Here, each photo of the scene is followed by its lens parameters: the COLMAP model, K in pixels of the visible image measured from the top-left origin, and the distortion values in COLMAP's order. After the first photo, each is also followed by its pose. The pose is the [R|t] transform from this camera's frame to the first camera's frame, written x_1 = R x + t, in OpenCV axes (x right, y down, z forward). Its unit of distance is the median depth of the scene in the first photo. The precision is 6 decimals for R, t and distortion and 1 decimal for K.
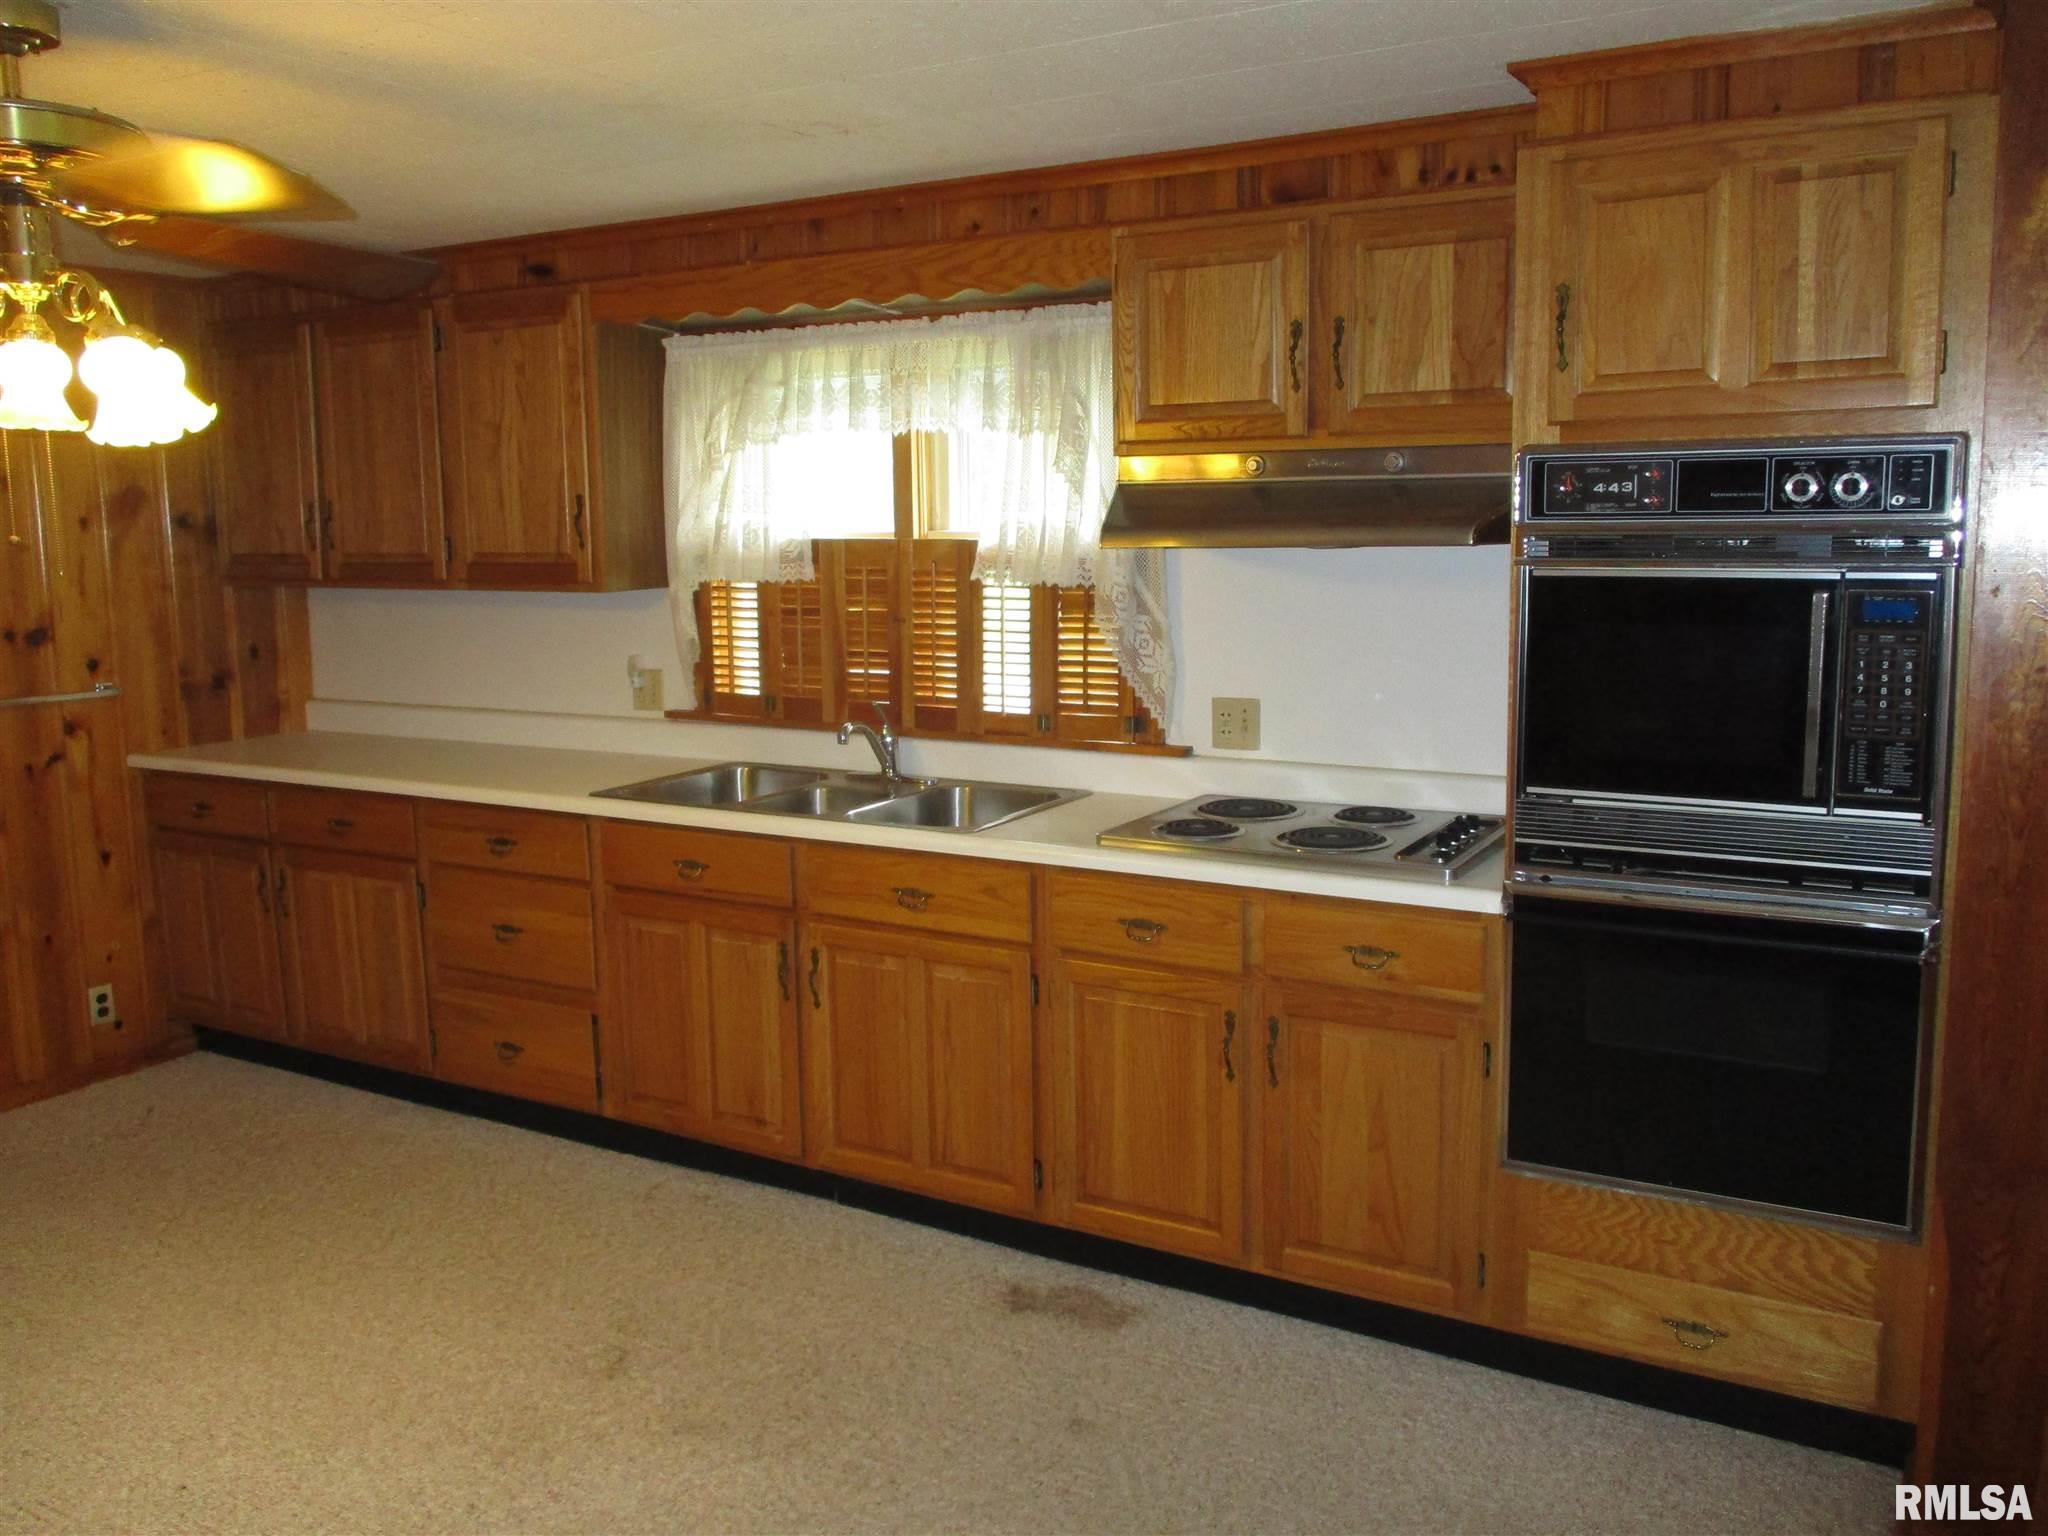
lens RADIAL K [[1709.1, 0, 1033.7], [0, 1709.1, 757.2], [0, 0, 1]] dist [-0.026440, 0.011876]
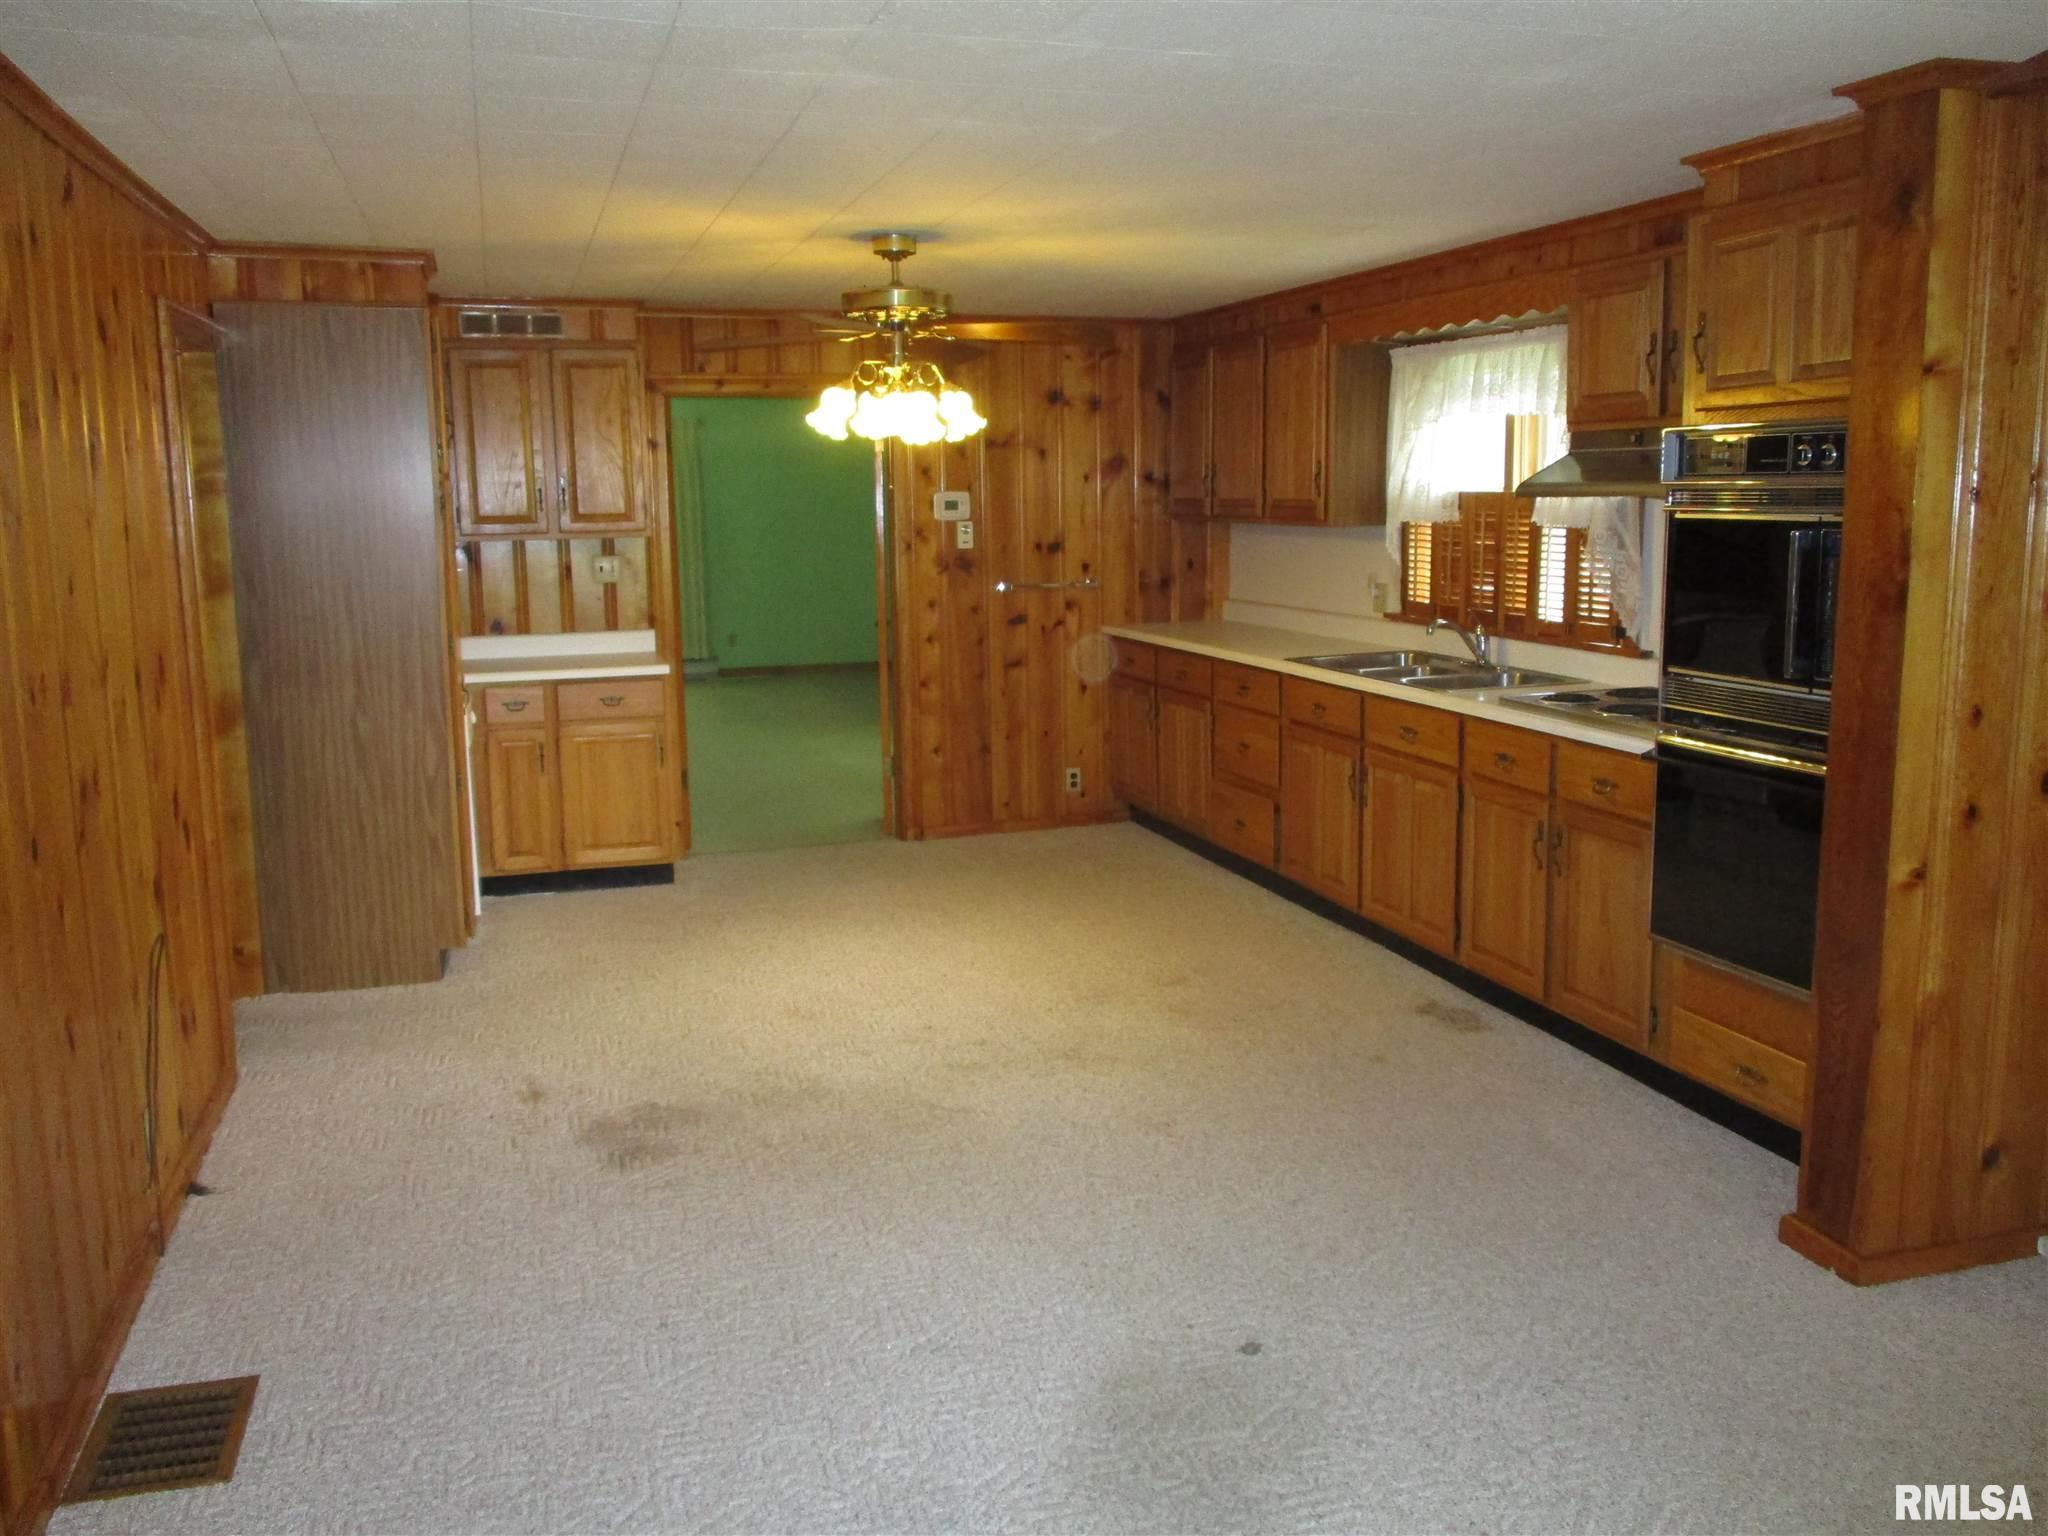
lens RADIAL K [[1709.1, 0, 1033.7], [0, 1709.1, 757.2], [0, 0, 1]] dist [-0.026440, 0.011876]
pose [[0.745590, 0.107513, -0.657675, 0.561864], [-0.090798, 0.994086, 0.059571, 0.037273], [0.660190, 0.015300, 0.750943, -0.276473]]
